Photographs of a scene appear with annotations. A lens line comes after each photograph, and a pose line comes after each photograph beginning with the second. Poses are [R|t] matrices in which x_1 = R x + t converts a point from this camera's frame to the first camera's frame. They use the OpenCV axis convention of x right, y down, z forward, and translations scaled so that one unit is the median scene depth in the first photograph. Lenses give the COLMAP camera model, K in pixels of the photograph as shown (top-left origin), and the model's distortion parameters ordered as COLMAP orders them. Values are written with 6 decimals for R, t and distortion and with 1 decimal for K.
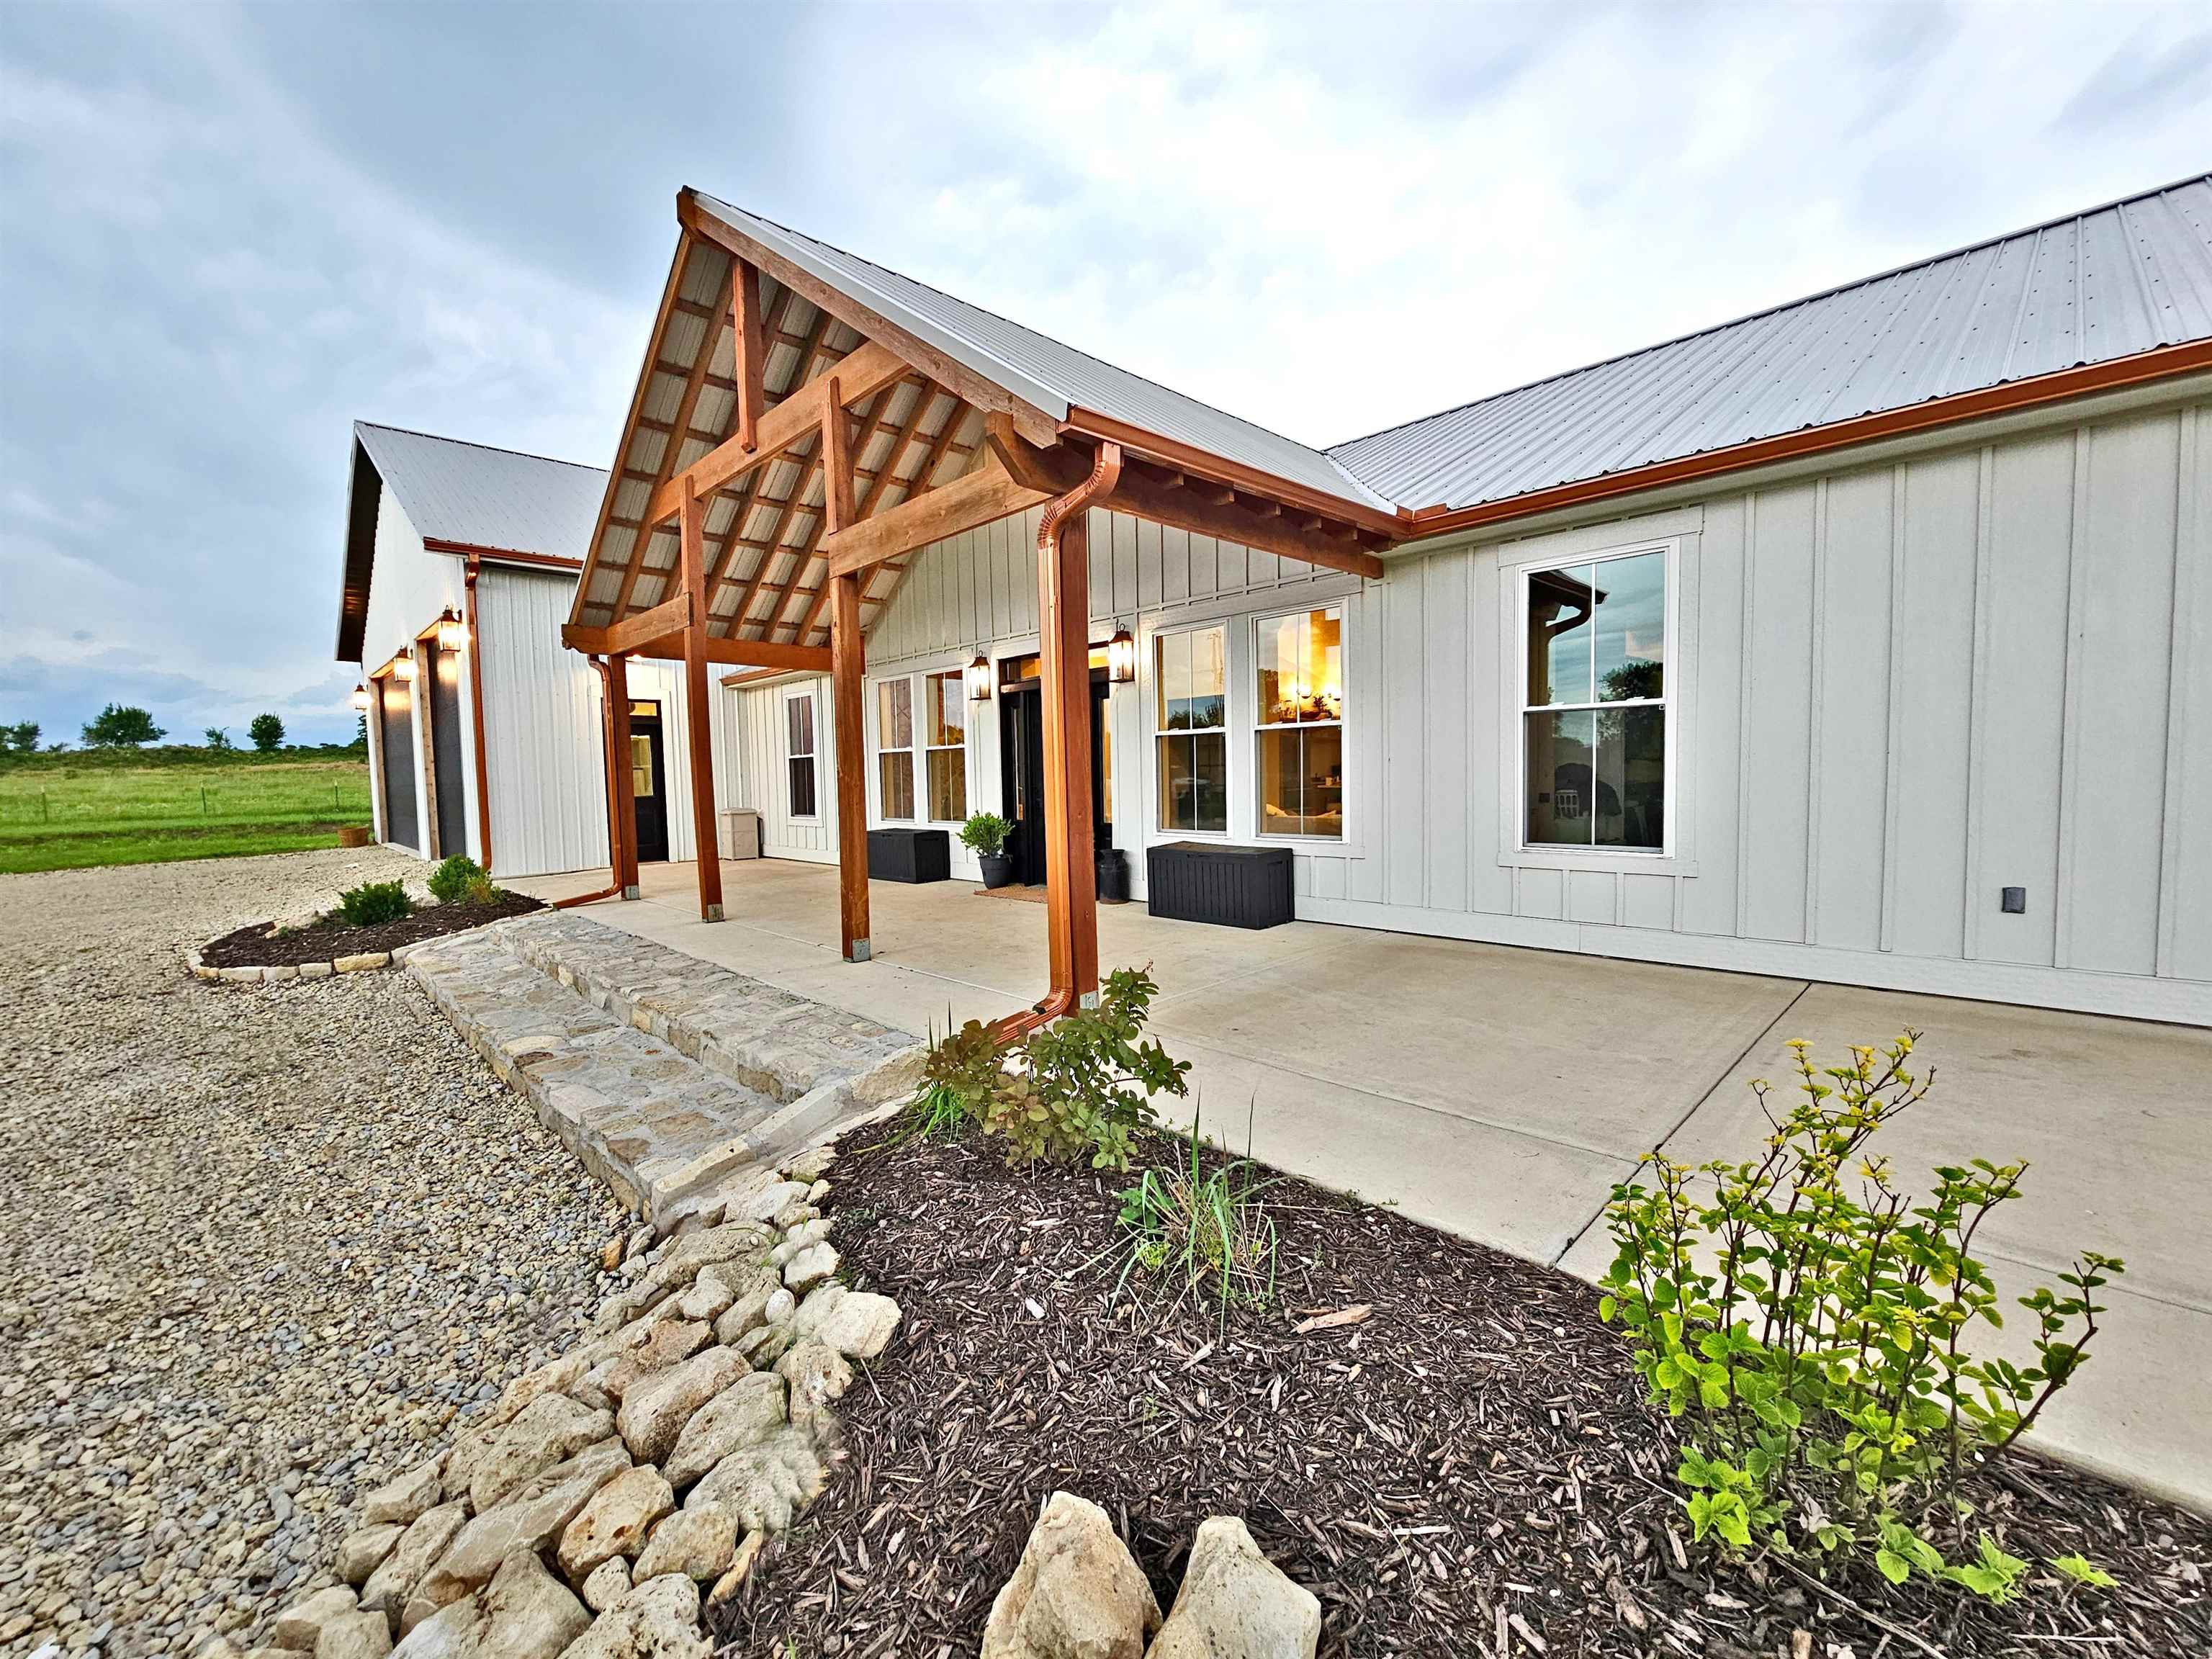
lens RADIAL K [[890.5, 0, 1106.0], [0, 890.5, 829.5], [0, 0, 1]] dist [-0.000191, -0.000282]
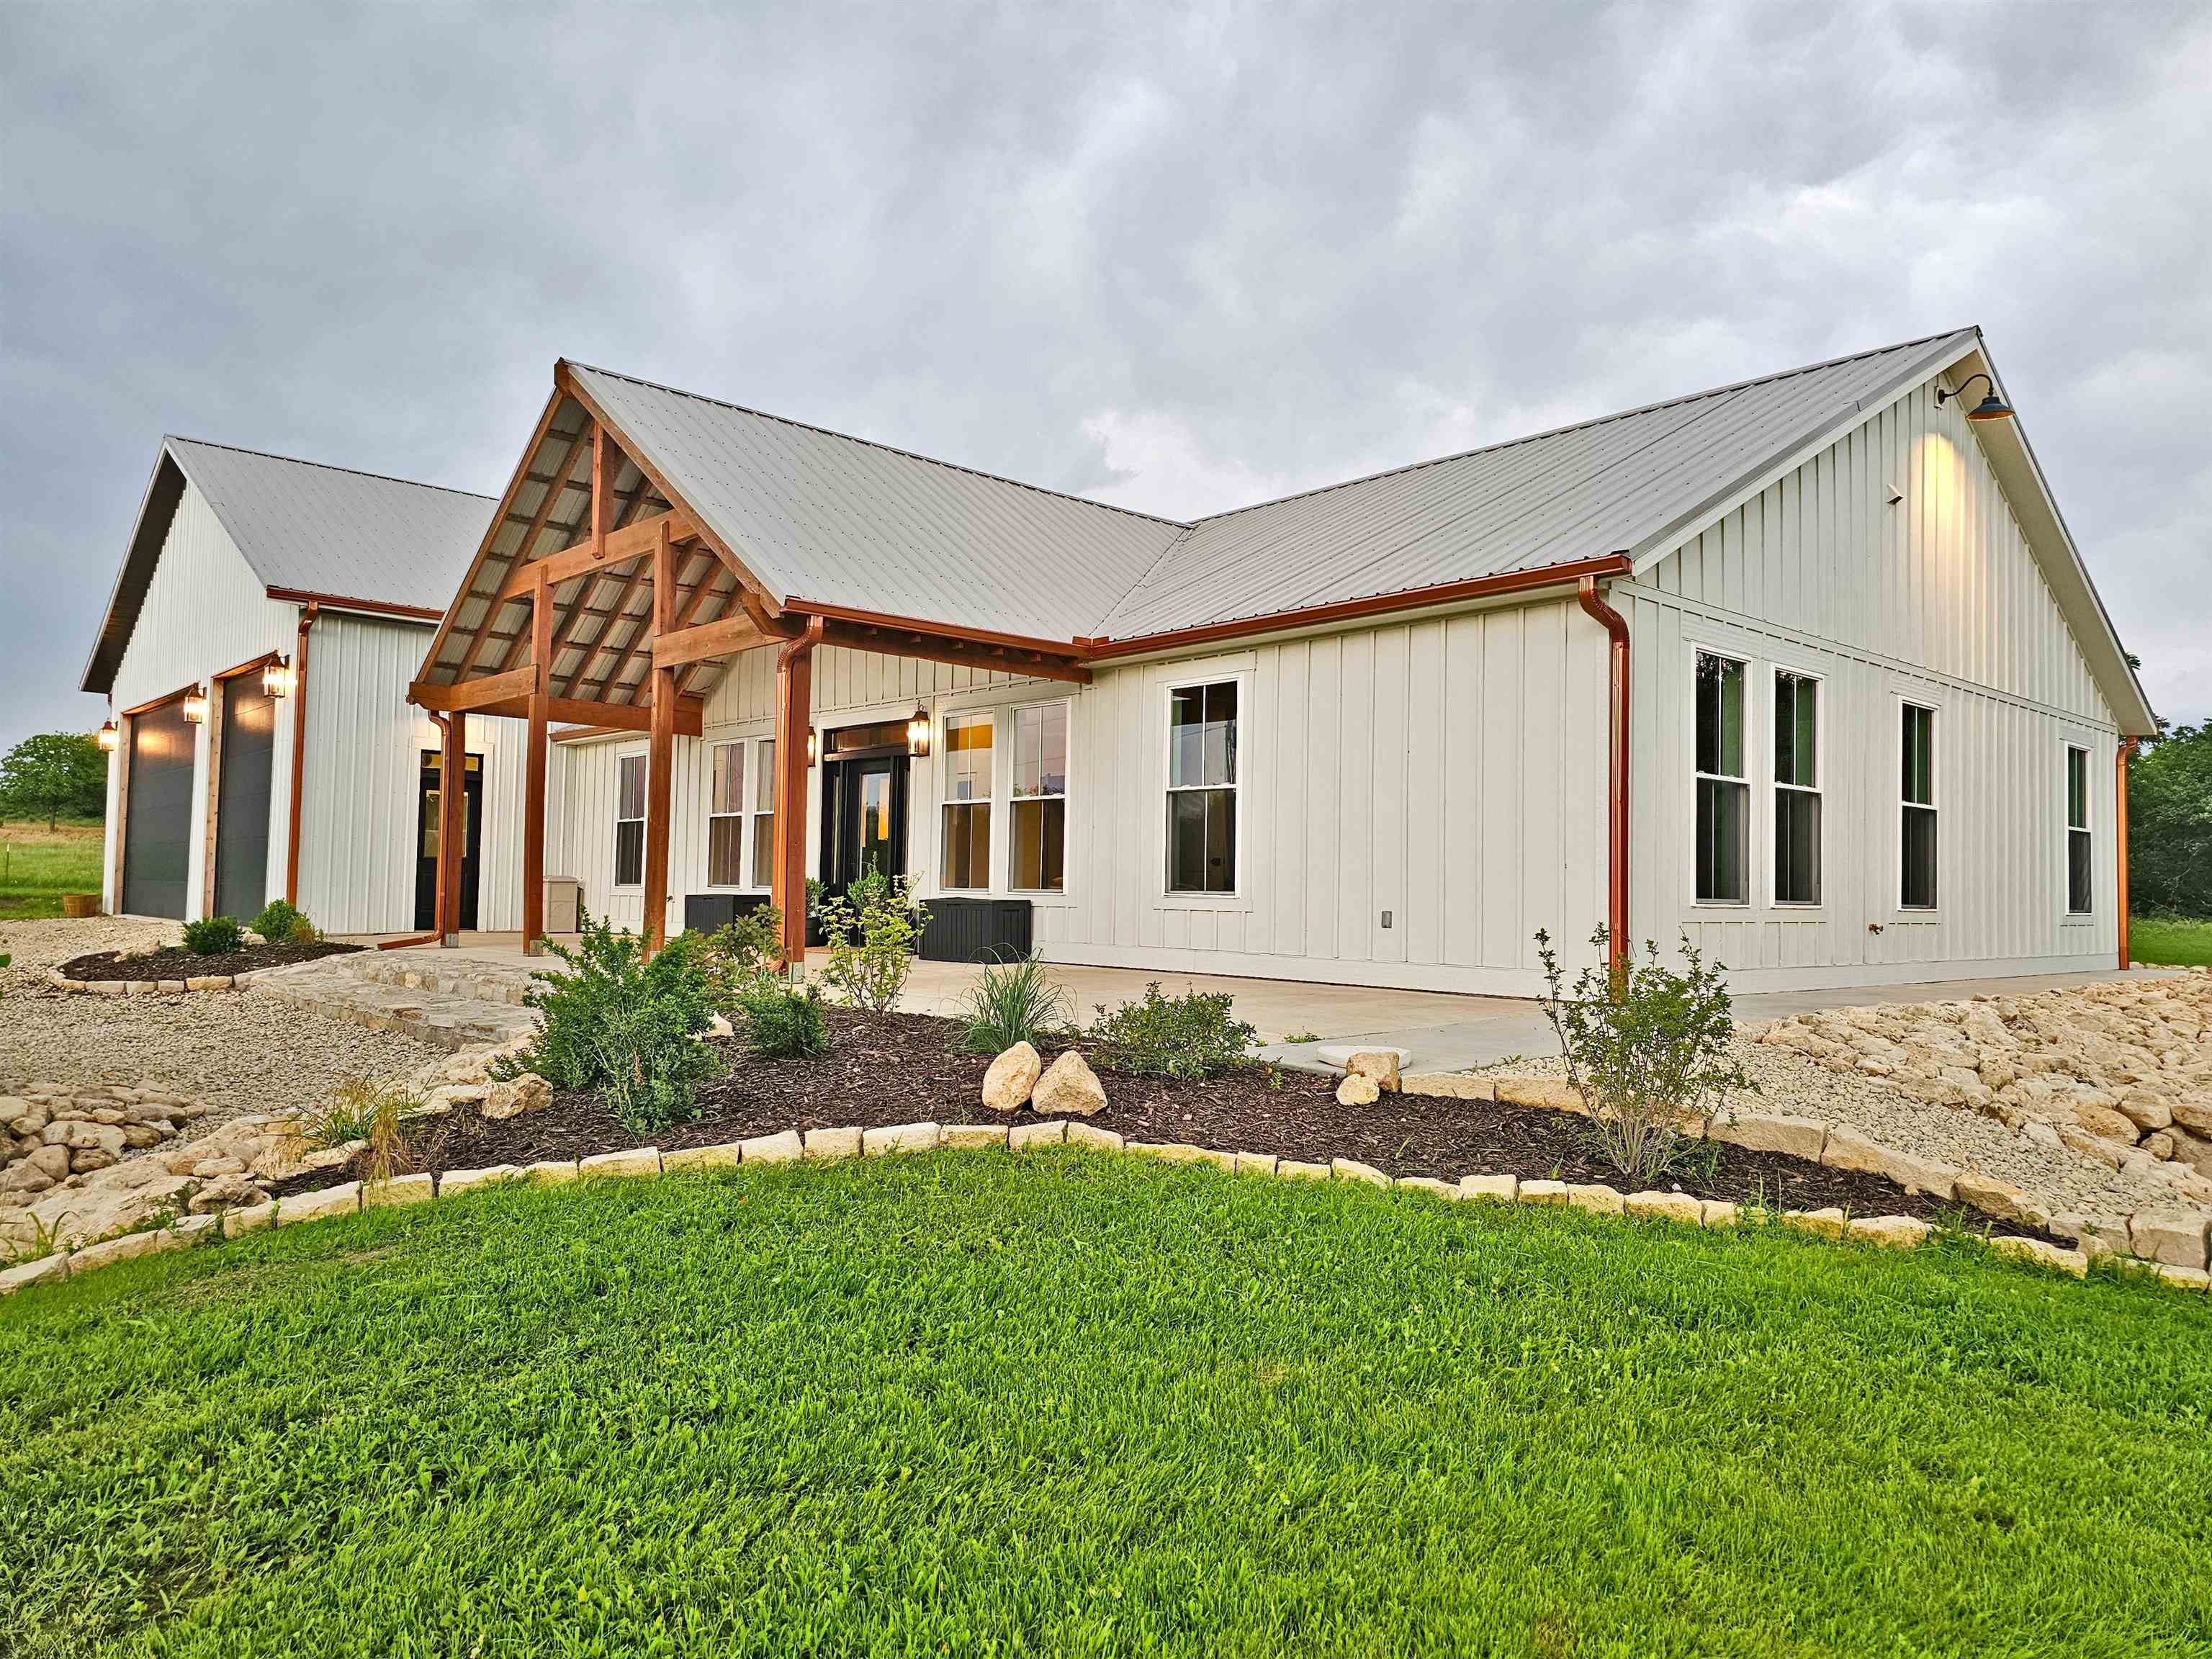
lens RADIAL K [[1472.5, 0, 1106.0], [0, 1472.5, 829.5], [0, 0, 1]] dist [0.066282, -0.070163]
pose [[0.998800, 0.037512, -0.031494, 0.300993], [-0.040663, 0.993510, -0.106229, 0.106835], [0.027304, 0.107382, 0.993843, -0.777894]]
